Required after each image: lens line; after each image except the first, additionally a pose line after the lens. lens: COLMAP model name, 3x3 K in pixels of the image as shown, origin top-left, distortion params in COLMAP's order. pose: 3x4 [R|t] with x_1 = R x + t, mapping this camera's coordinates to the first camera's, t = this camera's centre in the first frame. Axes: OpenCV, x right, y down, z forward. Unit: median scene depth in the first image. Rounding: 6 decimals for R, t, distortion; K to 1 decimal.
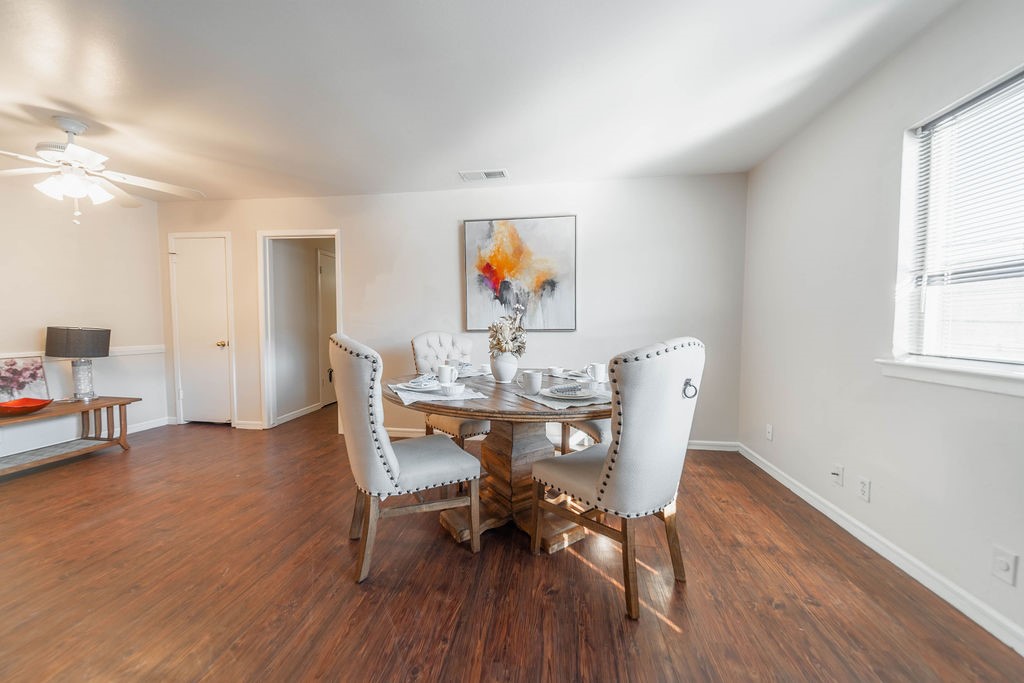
lens RADIAL K [[355.3, 0, 511.8], [0, 355.3, 338.7], [0, 0, 1]] dist [0.001713, 0.000008]
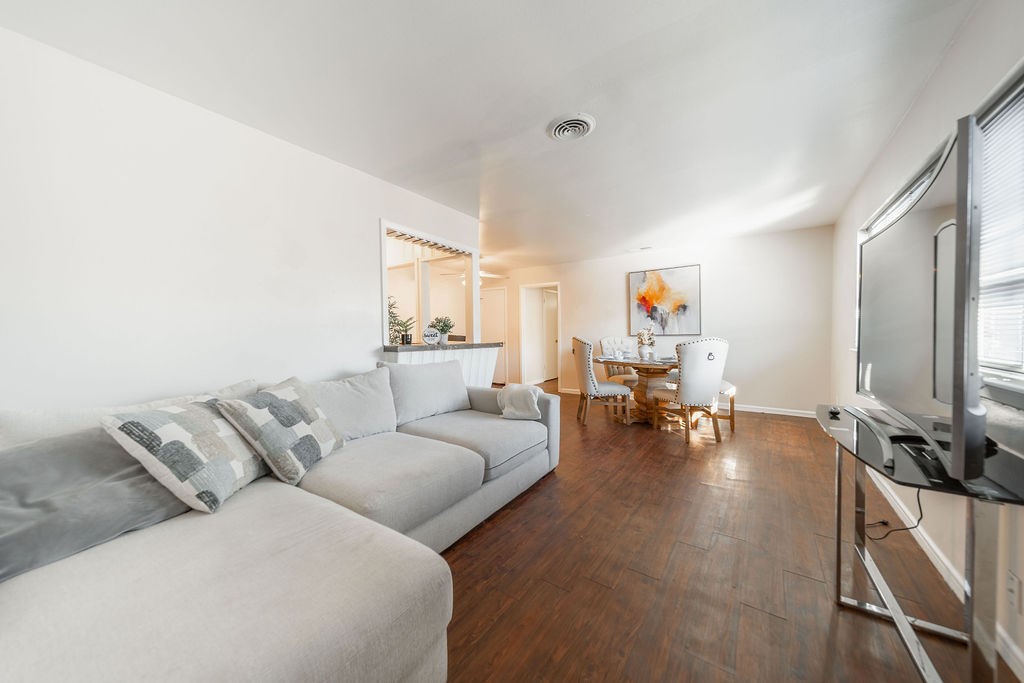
lens RADIAL K [[355.3, 0, 511.8], [0, 355.3, 338.7], [0, 0, 1]] dist [0.001713, 0.000008]
pose [[0.883256, -0.002045, -0.468886, 0.180572], [-0.007649, 0.999795, -0.018770, 0.029523], [0.468828, 0.020165, 0.883059, -0.828450]]
